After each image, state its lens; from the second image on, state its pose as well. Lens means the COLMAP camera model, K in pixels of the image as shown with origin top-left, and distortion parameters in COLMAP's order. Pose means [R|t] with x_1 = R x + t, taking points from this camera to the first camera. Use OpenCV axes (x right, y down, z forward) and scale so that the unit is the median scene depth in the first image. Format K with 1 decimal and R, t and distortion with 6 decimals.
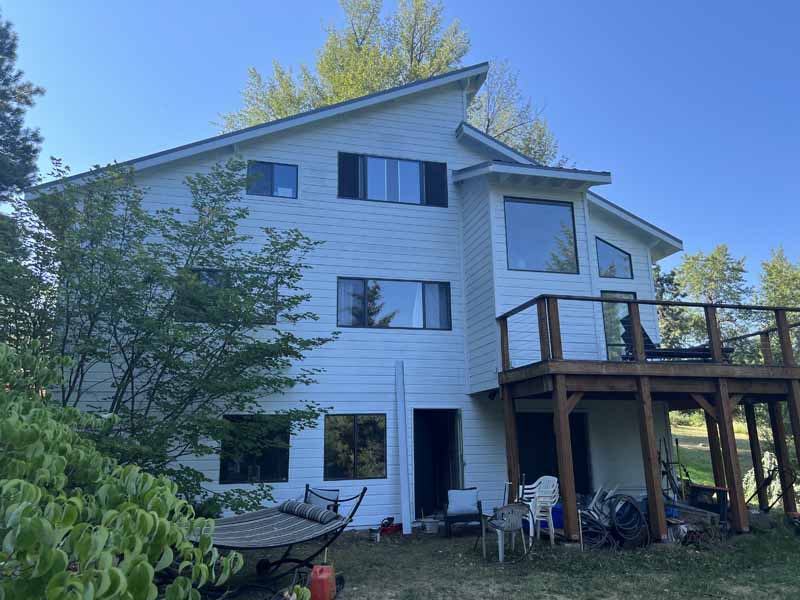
lens RADIAL K [[595.4, 0, 400.0], [0, 595.4, 302.5], [0, 0, 1]] dist [0.069835, -0.084531]
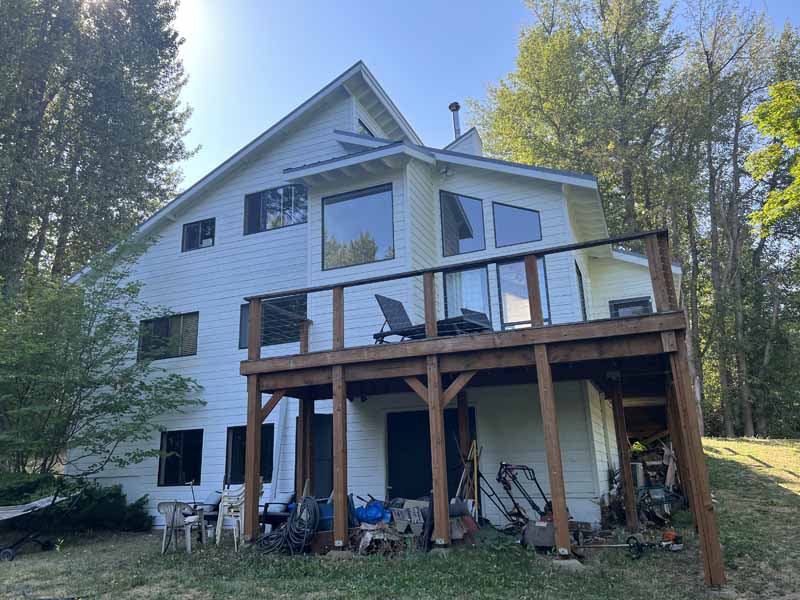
lens RADIAL K [[594.6, 0, 401.7], [0, 594.6, 308.0], [0, 0, 1]] dist [0.070361, -0.095365]
pose [[0.798999, -0.169541, -0.576937, 0.773468], [0.164538, 0.984456, -0.061428, 0.080929], [0.578384, -0.045847, 0.814476, 0.237399]]
